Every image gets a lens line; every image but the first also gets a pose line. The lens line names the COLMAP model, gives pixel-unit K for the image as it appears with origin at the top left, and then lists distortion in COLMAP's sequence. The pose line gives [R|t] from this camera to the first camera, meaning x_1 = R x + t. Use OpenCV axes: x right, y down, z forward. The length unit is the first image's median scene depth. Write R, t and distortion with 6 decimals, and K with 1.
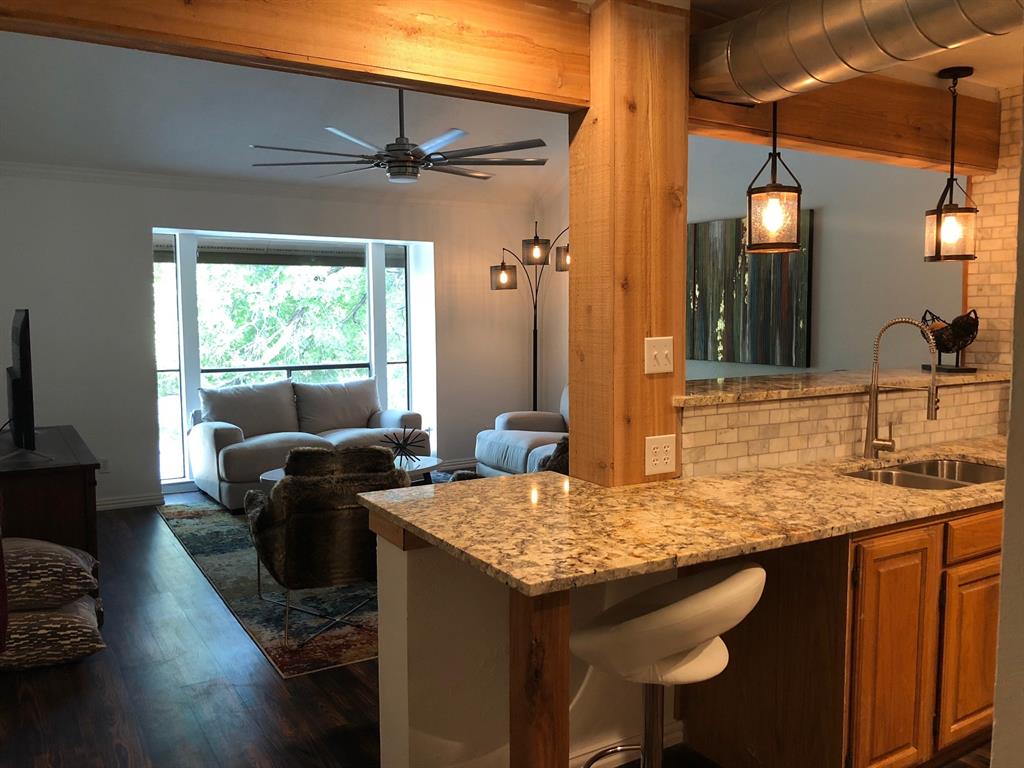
lens RADIAL K [[834.6, 0, 506.8], [0, 834.6, 374.0], [0, 0, 1]] dist [0.028935, -0.038853]
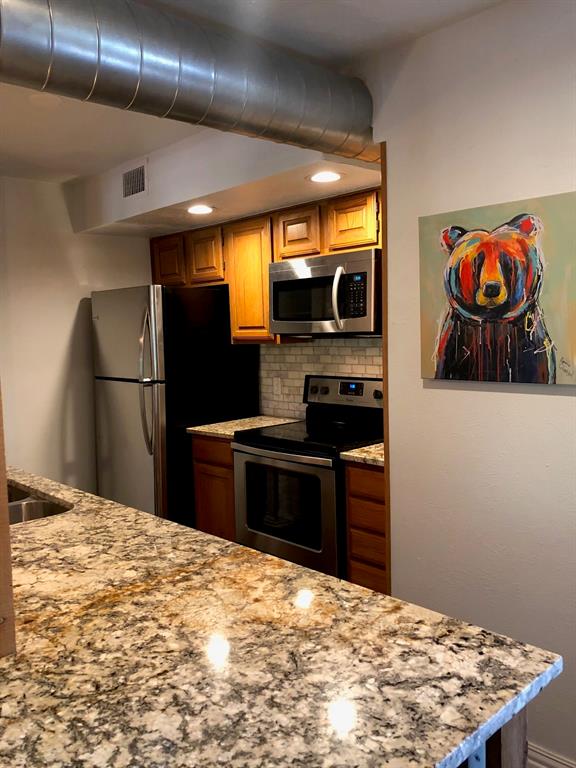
lens RADIAL K [[625.9, 0, 288.9], [0, 625.9, 383.9], [0, 0, 1]] dist [0.028935, -0.038853]
pose [[-0.211587, -0.074238, 0.974536, -0.267736], [0.103729, 0.989774, 0.097920, -0.057171], [-0.971839, 0.121807, -0.201723, 0.715699]]
